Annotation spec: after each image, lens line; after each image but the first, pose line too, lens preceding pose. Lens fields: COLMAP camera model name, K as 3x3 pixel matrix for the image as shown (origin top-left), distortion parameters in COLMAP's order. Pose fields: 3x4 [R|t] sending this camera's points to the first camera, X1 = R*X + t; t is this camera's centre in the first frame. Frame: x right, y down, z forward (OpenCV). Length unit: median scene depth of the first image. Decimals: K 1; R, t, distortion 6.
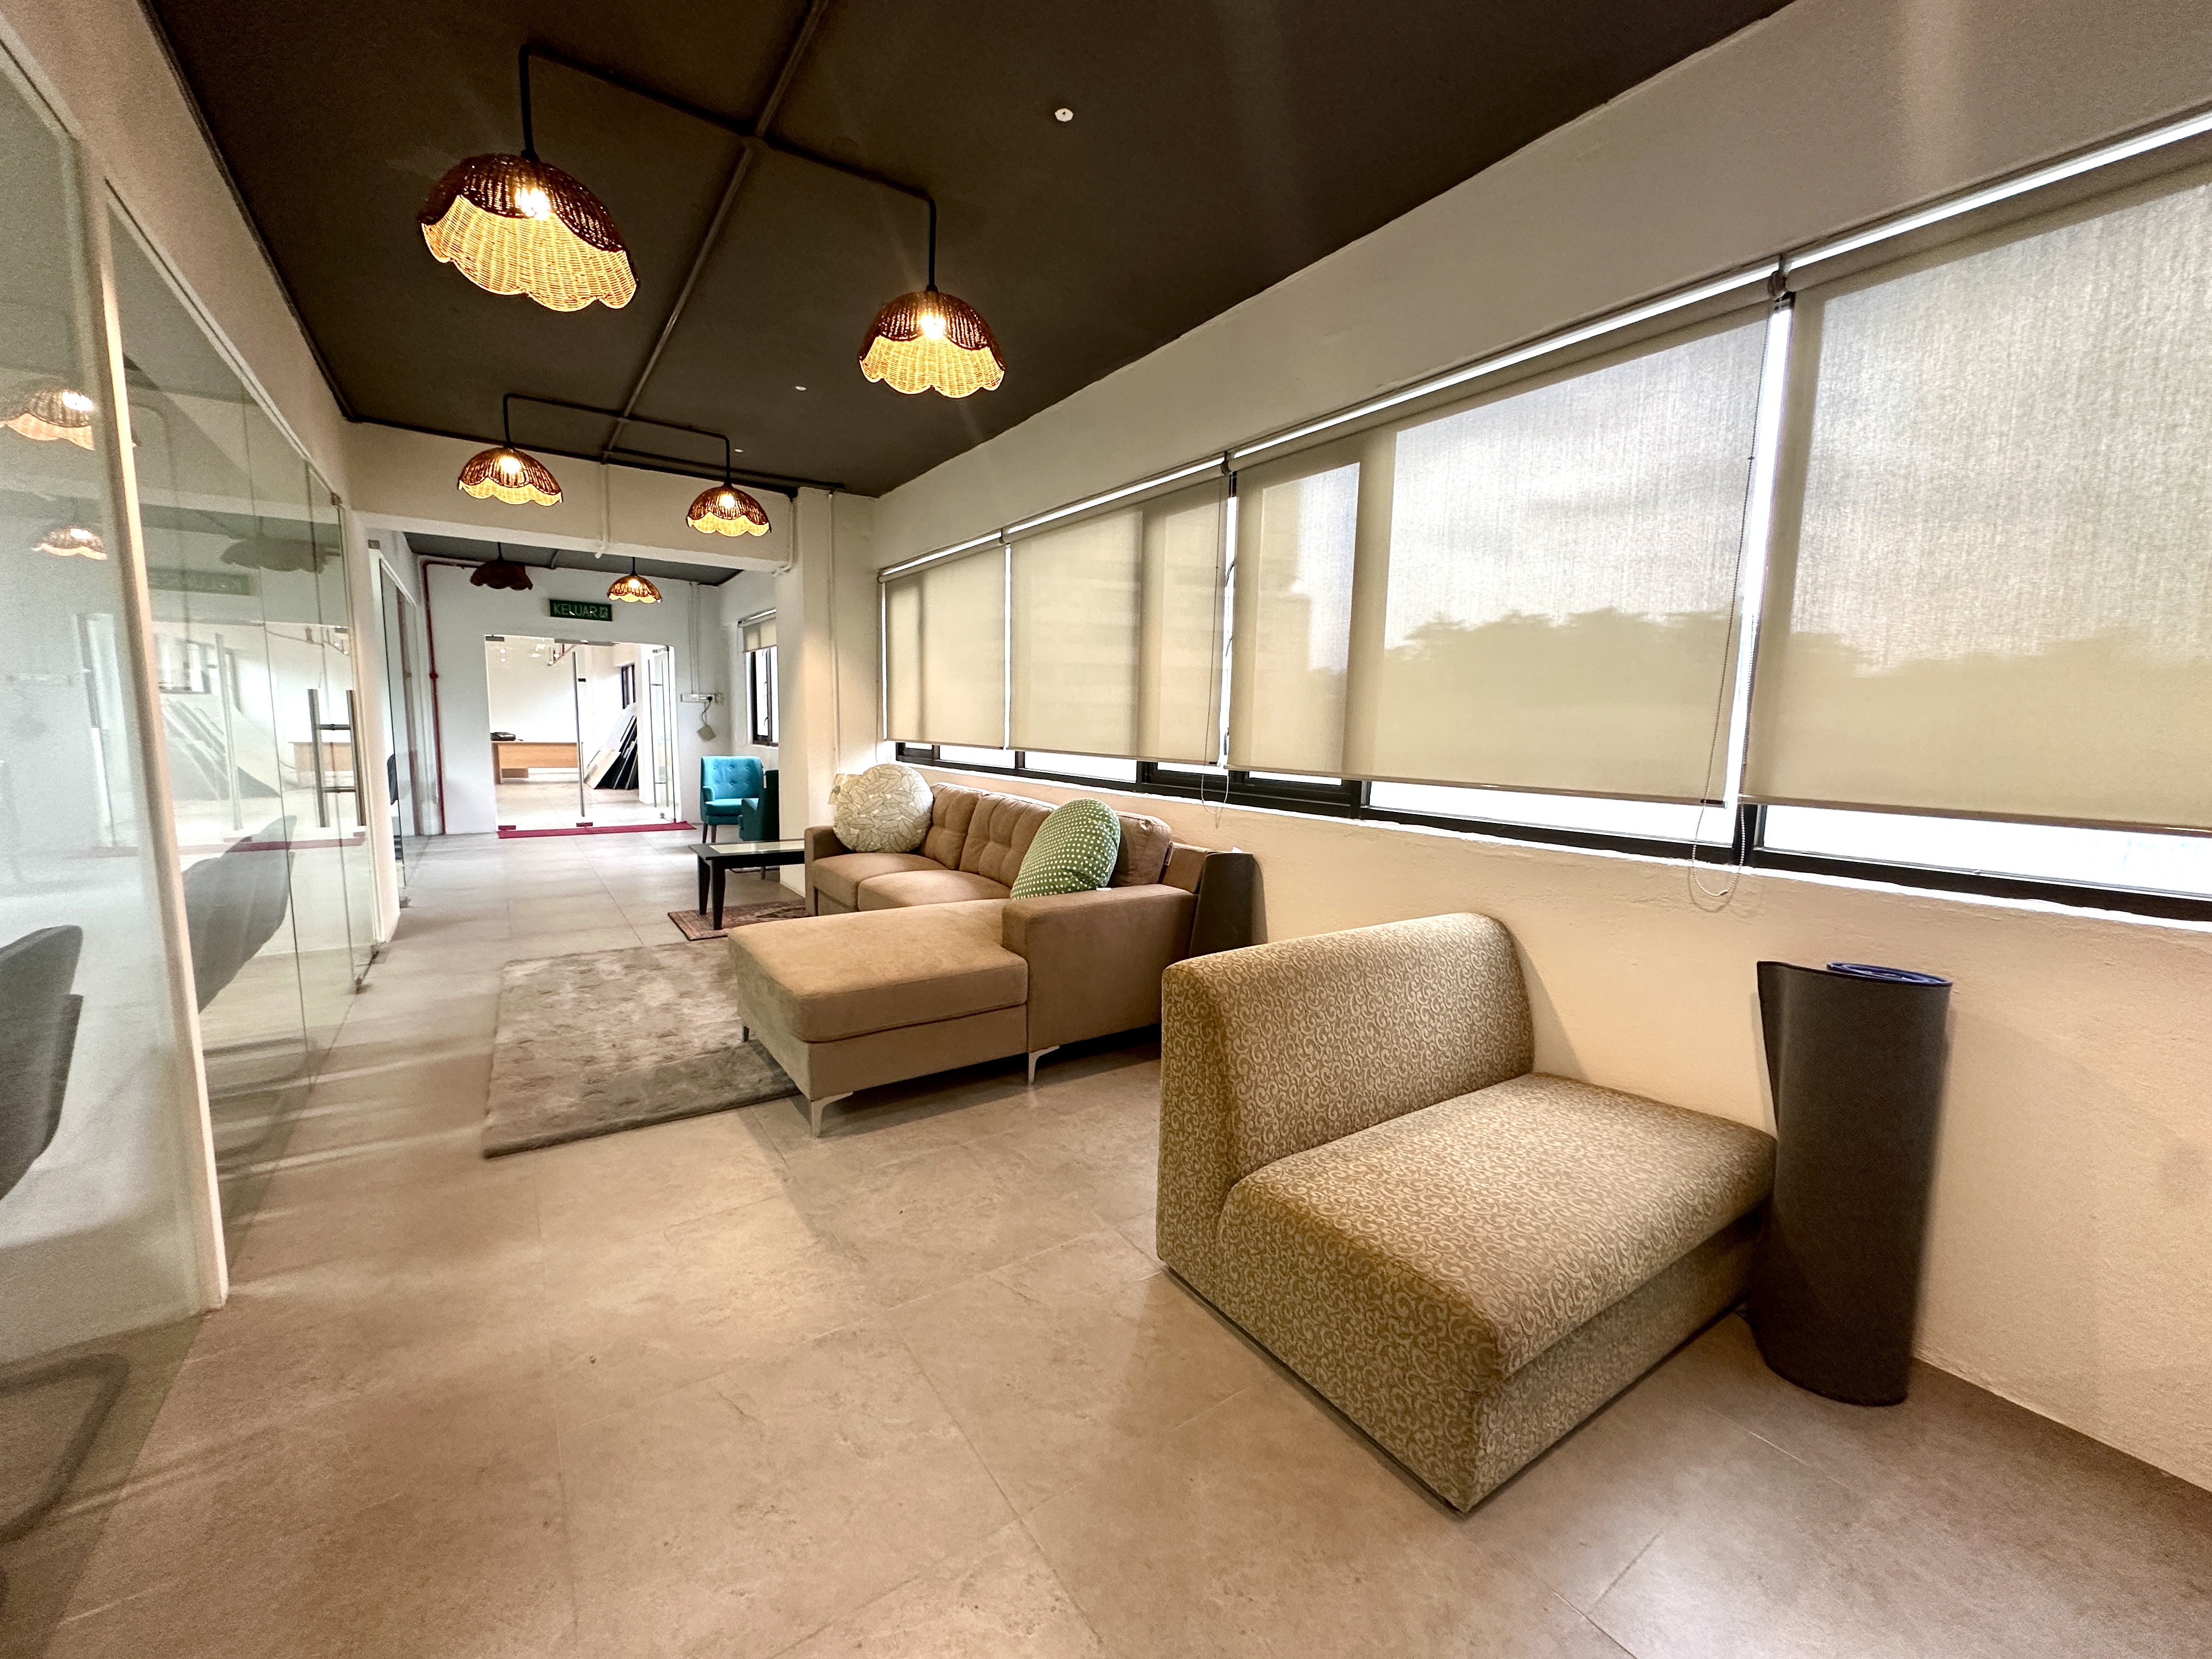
lens RADIAL K [[887.3, 0, 1109.6], [0, 887.3, 830.4], [0, 0, 1]] dist [-0.001937, 0.000213]
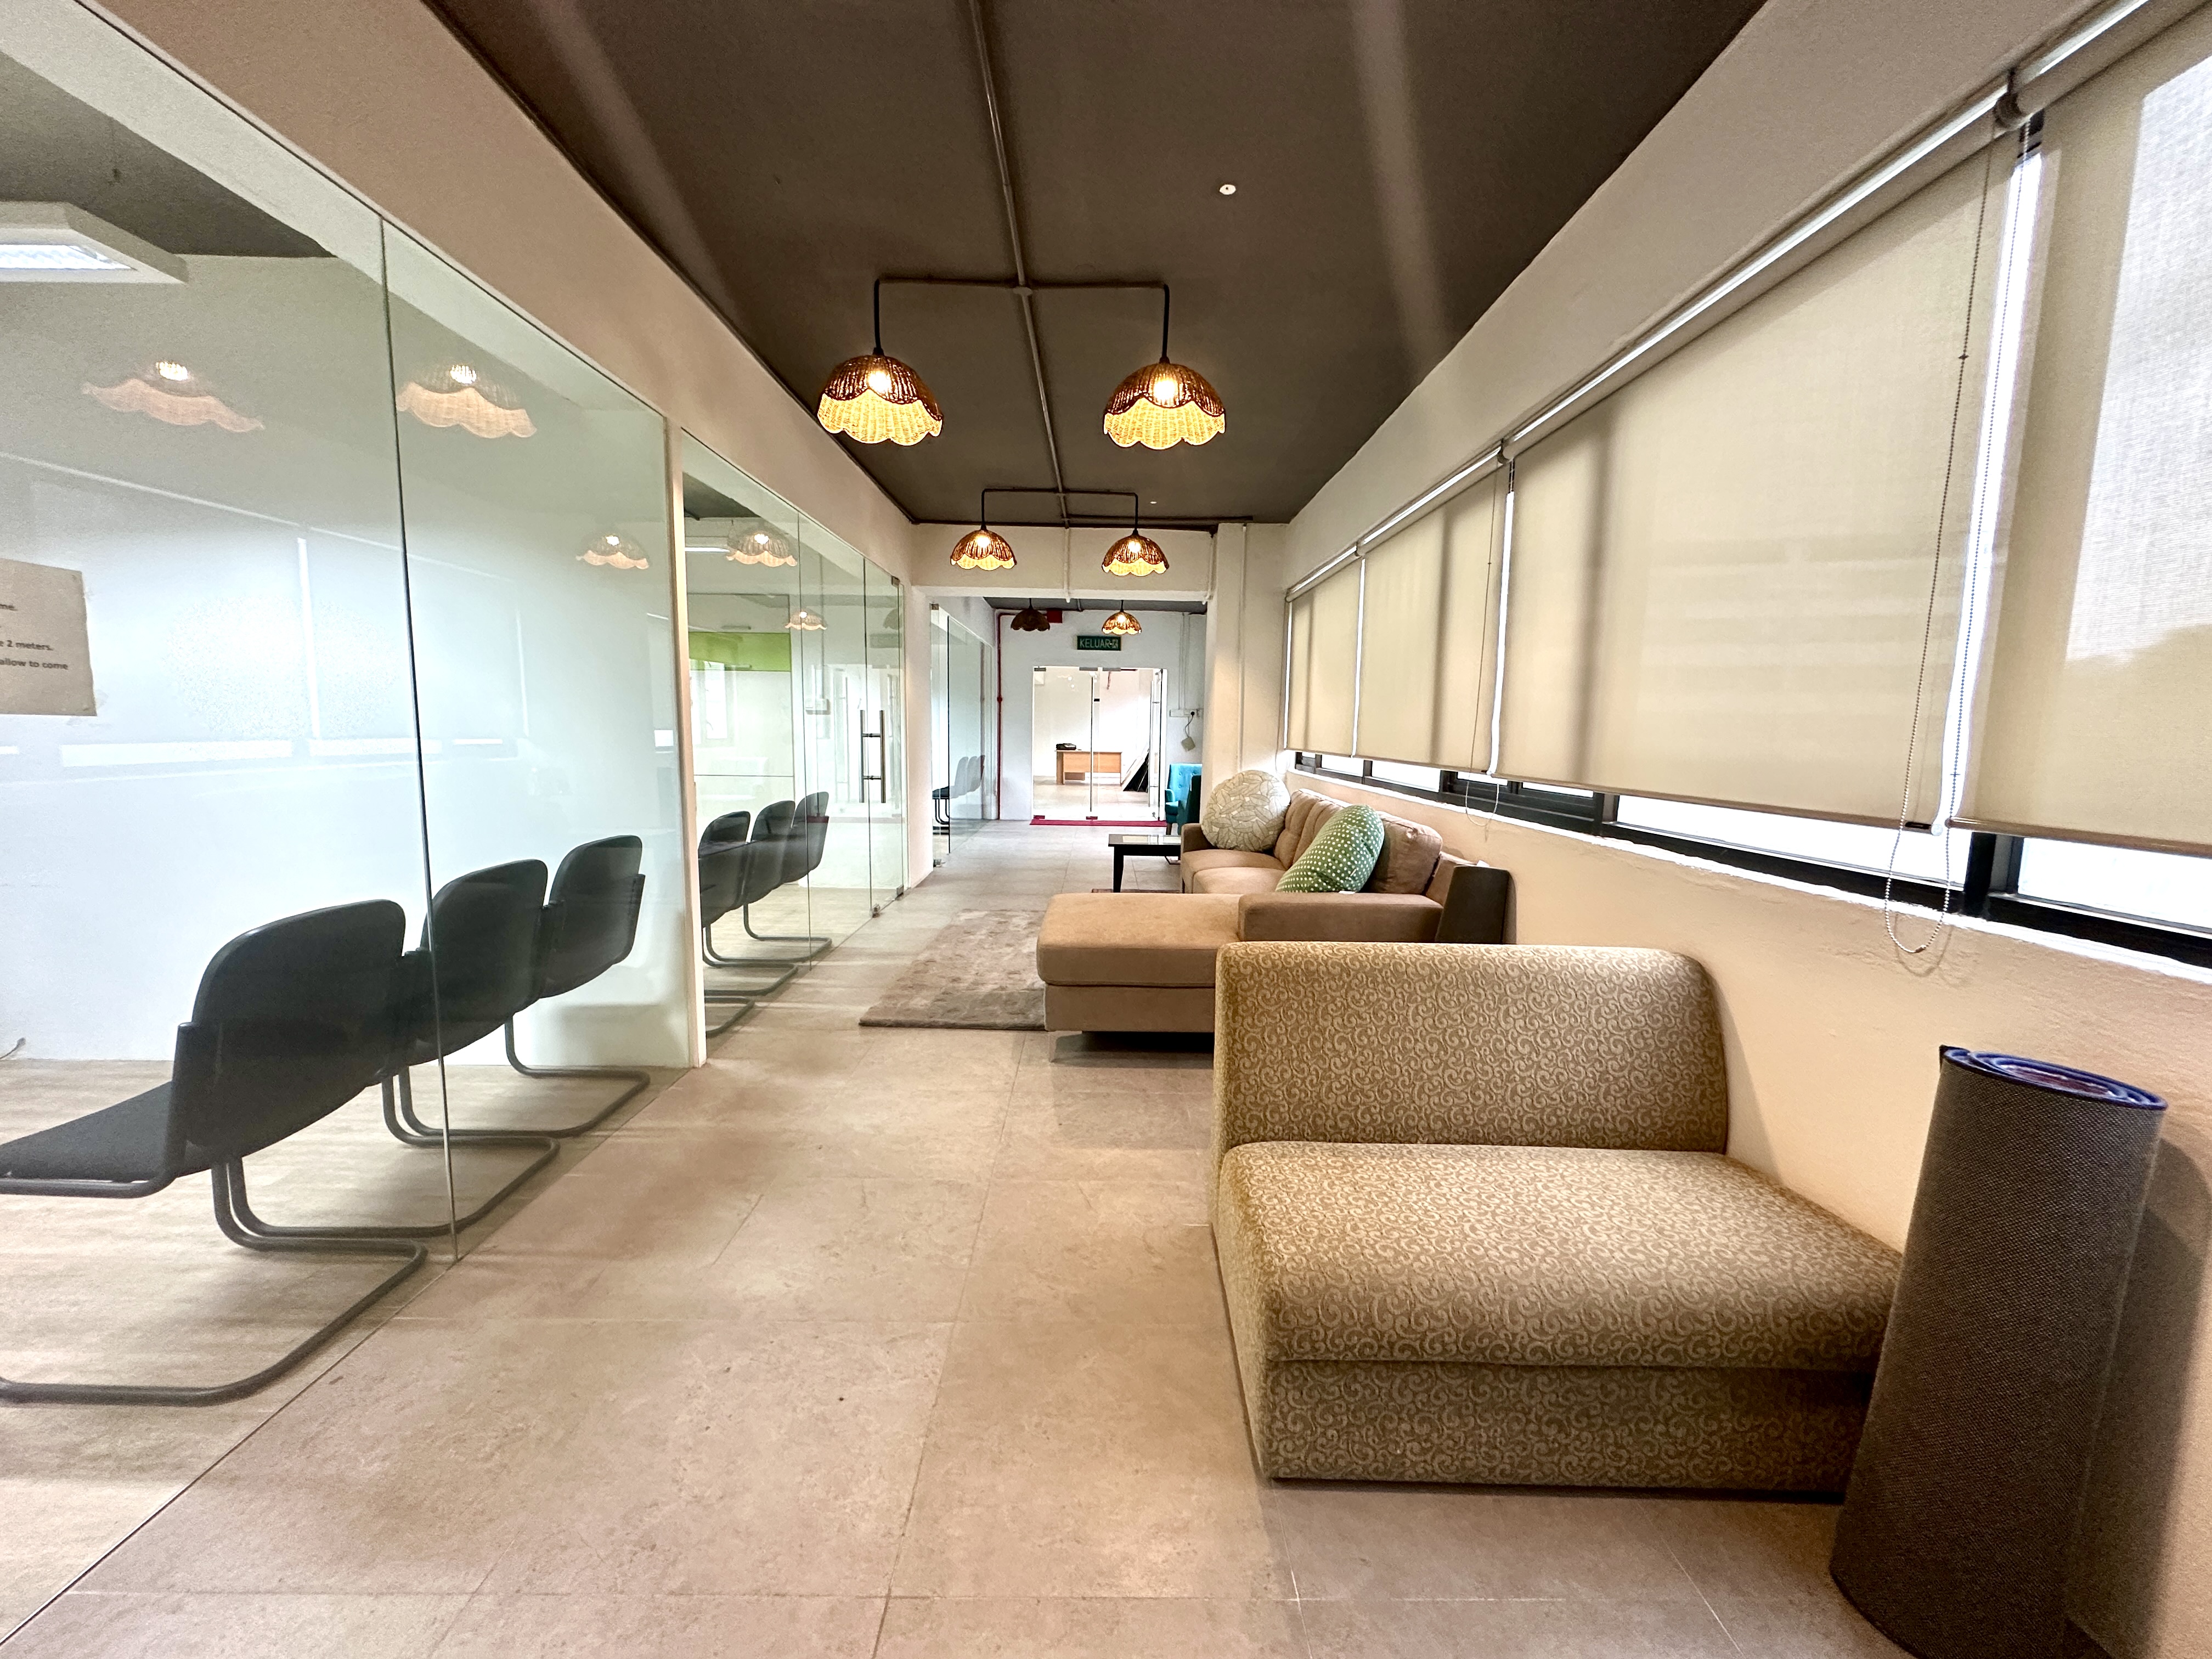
lens RADIAL K [[887.3, 0, 1104.7], [0, 887.3, 831.4], [0, 0, 1]] dist [-0.001937, 0.000213]
pose [[0.822677, 0.059684, -0.565368, 0.337609], [-0.067996, 0.997665, 0.006377, 0.008802], [0.564428, 0.033197, 0.824814, 0.003952]]
